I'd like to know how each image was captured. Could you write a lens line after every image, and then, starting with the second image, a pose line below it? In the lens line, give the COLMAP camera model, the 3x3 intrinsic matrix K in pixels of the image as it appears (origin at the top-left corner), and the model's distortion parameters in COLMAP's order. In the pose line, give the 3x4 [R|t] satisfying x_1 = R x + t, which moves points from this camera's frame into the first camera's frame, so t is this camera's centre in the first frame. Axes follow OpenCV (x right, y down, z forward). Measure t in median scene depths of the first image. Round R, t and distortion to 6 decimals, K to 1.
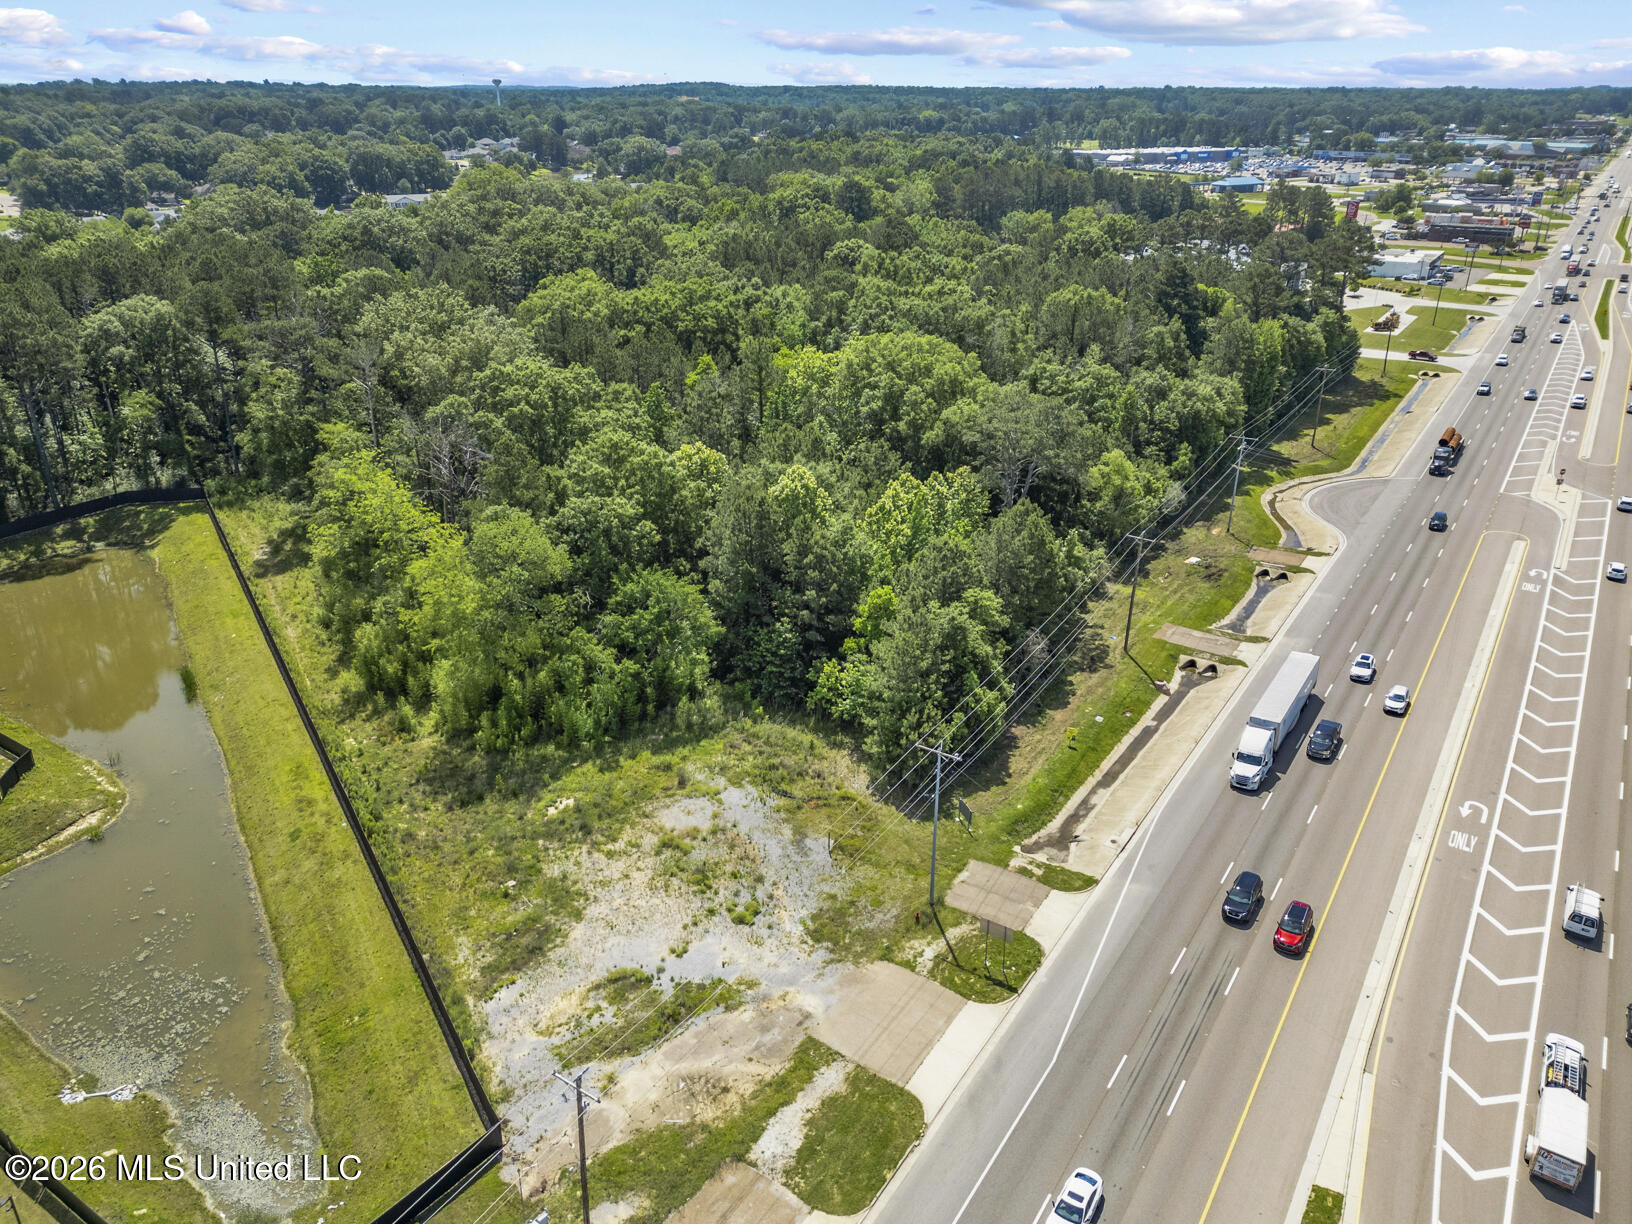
lens RADIAL K [[1177.0, 0, 816.0], [0, 1177.0, 612.0], [0, 0, 1]] dist [0.062623, -0.052038]
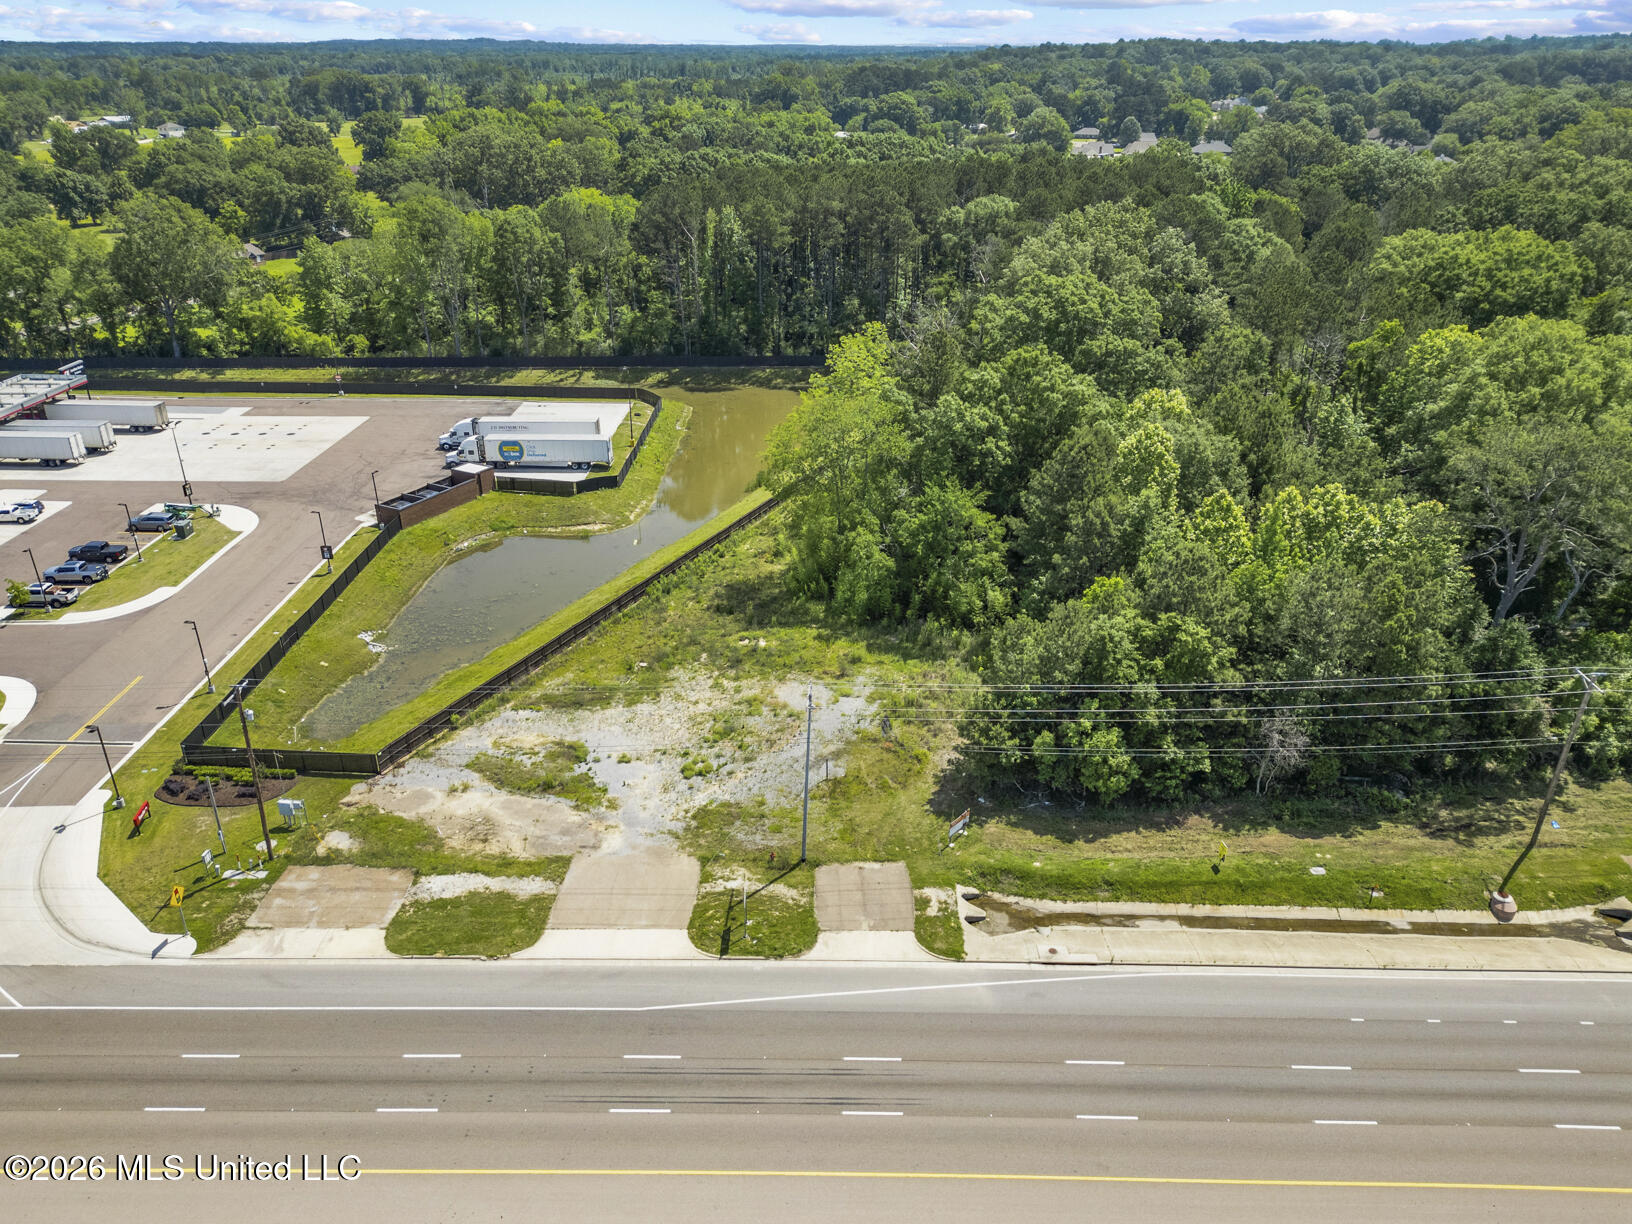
lens RADIAL K [[1162.7, 0, 825.1], [0, 1162.7, 610.1], [0, 0, 1]] dist [0.068727, -0.052596]
pose [[0.533828, 0.361375, -0.764484, 0.617927], [-0.337986, 0.919908, 0.198834, -0.100302], [0.775108, 0.152242, 0.613212, 0.358777]]
